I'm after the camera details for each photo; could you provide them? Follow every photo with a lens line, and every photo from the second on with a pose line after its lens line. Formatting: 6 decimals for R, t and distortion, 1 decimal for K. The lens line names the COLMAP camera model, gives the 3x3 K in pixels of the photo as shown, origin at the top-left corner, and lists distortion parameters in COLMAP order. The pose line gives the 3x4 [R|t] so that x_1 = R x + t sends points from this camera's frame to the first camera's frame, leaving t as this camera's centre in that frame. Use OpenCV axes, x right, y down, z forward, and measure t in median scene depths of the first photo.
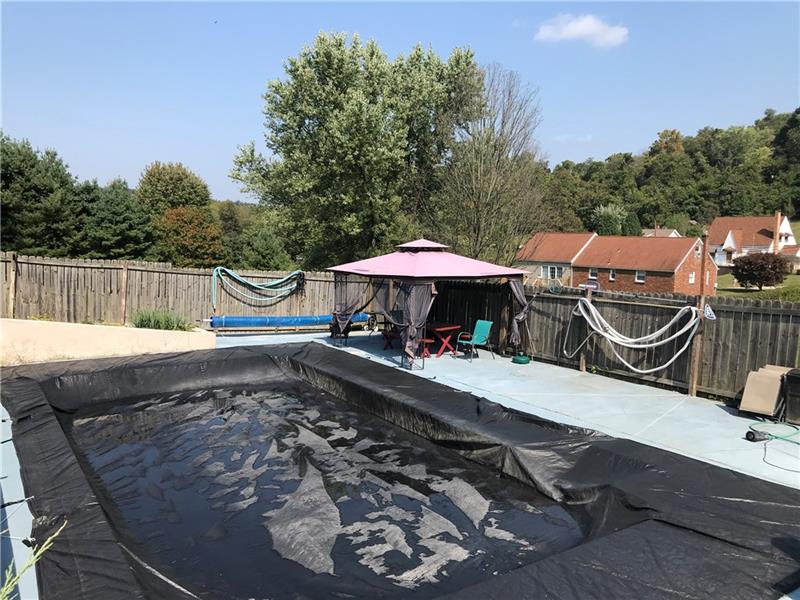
lens RADIAL K [[660.1, 0, 400.0], [0, 660.1, 300.0], [0, 0, 1]] dist [0.078817, -0.004893]
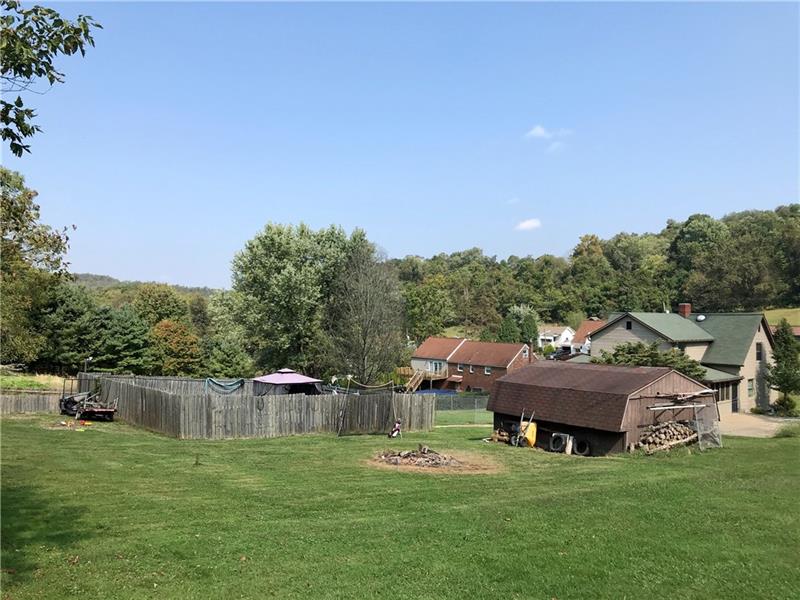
lens RADIAL K [[636.4, 0, 400.0], [0, 636.4, 300.0], [0, 0, 1]] dist [0.075072, -0.104539]
pose [[0.998163, 0.003264, 0.060493, 0.079800], [0.004667, 0.991437, -0.130504, -0.005669], [-0.060401, 0.130547, 0.989601, -0.401131]]
